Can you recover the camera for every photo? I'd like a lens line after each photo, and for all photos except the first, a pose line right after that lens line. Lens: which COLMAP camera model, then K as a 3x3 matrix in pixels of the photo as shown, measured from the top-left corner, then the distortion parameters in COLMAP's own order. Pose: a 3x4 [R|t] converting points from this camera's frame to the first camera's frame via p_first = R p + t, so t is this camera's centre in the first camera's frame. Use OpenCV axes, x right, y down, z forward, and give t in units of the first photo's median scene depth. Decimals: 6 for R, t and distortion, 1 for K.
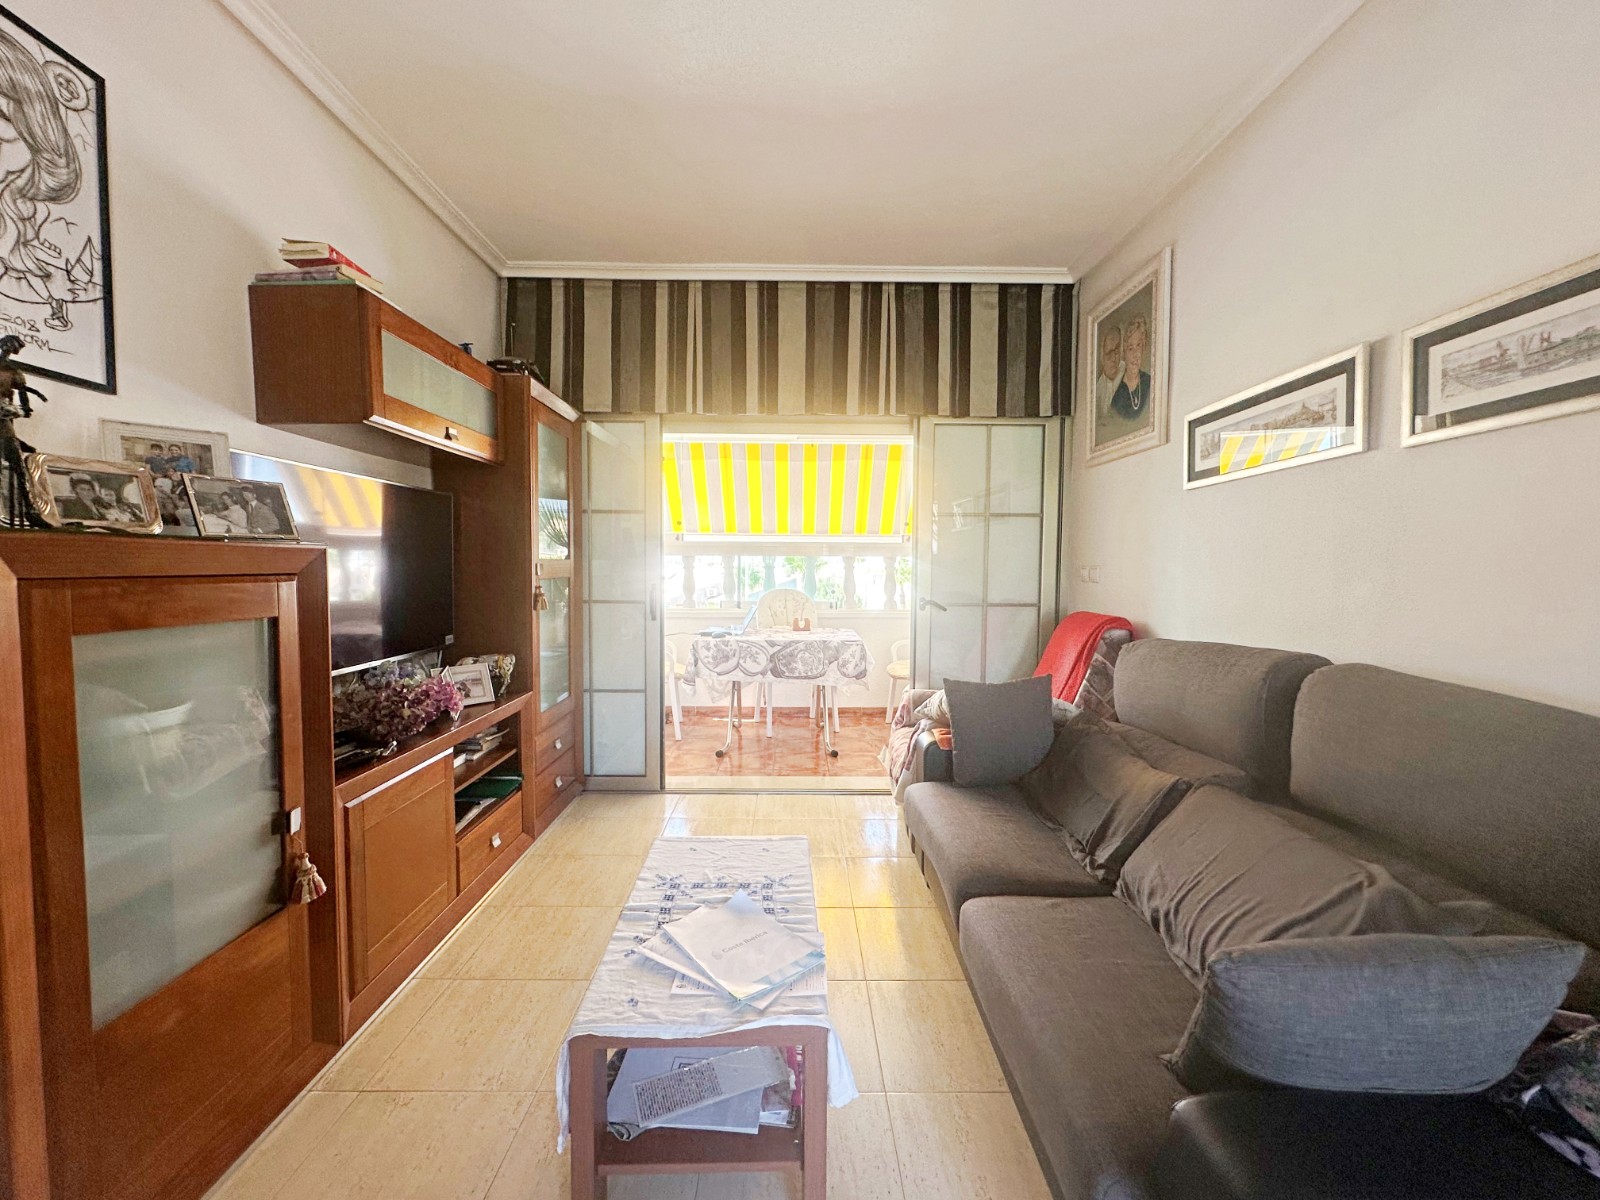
lens RADIAL K [[652.1, 0, 803.4], [0, 652.1, 597.8], [0, 0, 1]] dist [0.000426, 0.000739]
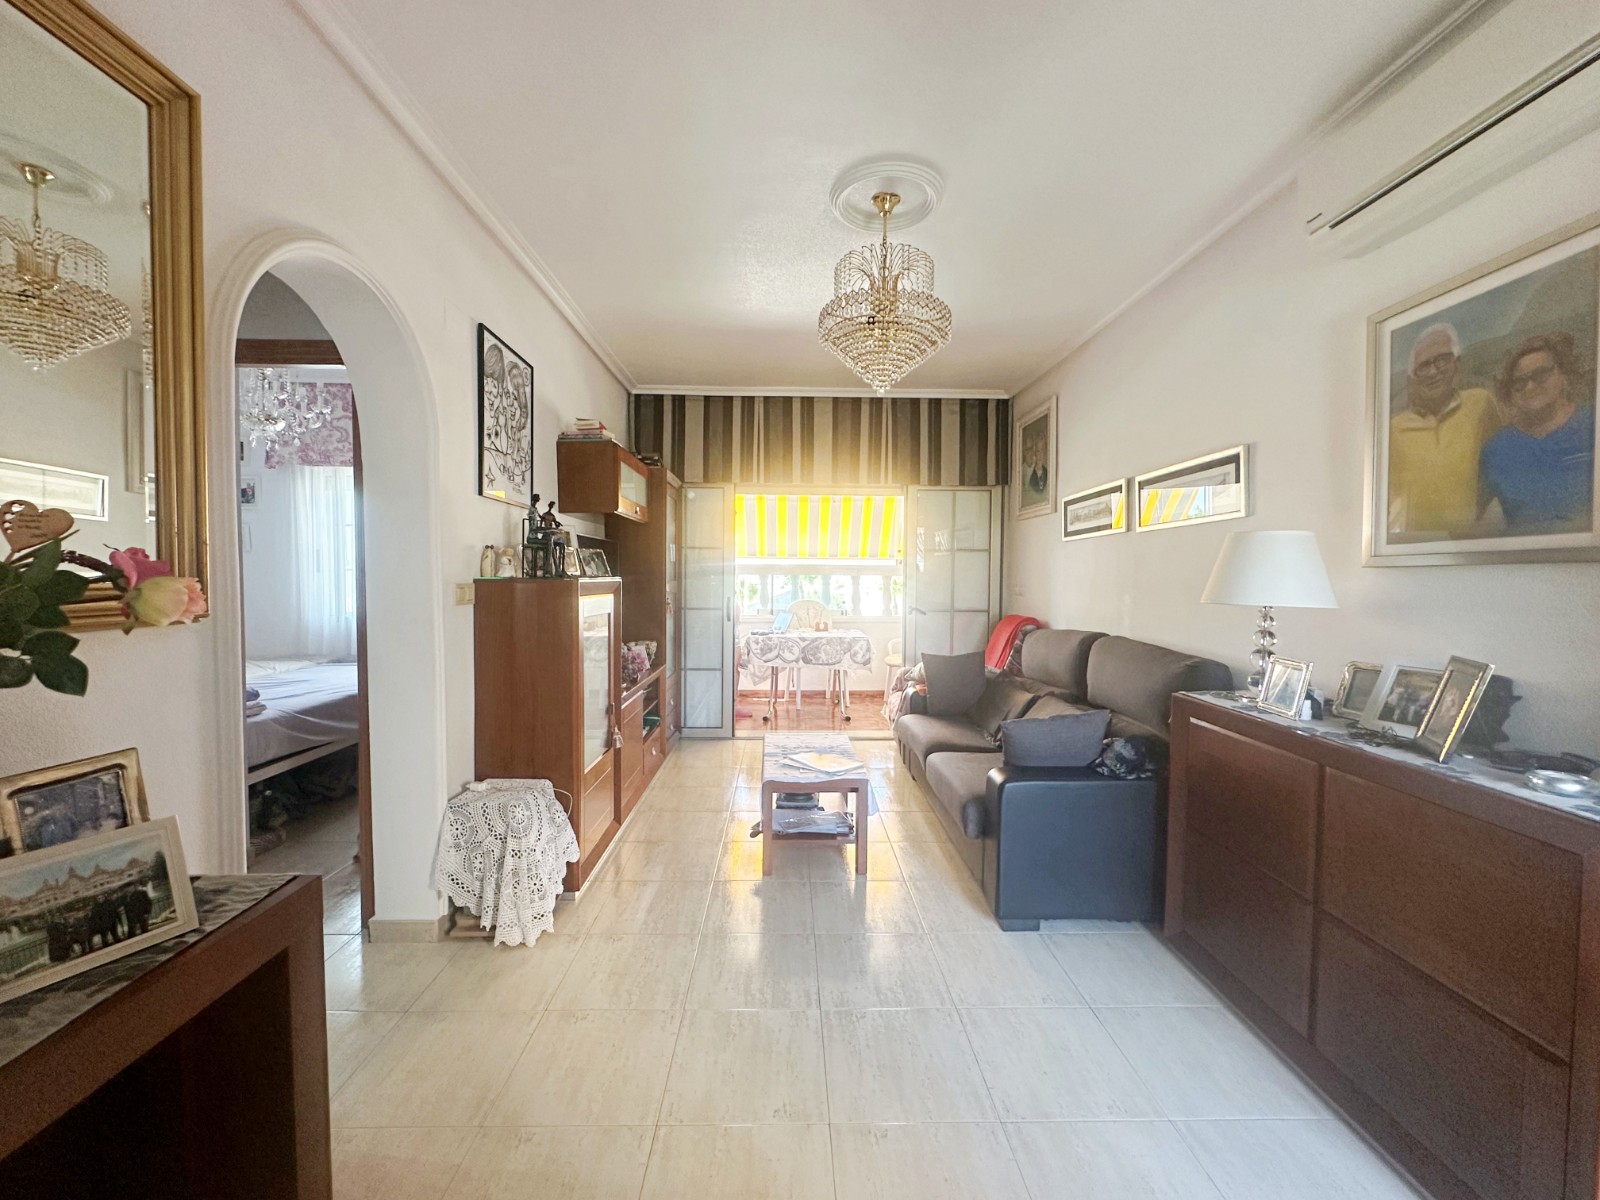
lens RADIAL K [[638.1, 0, 800.0], [0, 638.1, 600.0], [0, 0, 1]] dist [-0.002998, 0.000597]
pose [[0.999997, -0.000517, 0.002509, -0.074693], [0.000553, 0.999896, -0.014404, 0.007117], [-0.002501, 0.014405, 0.999893, -0.469995]]
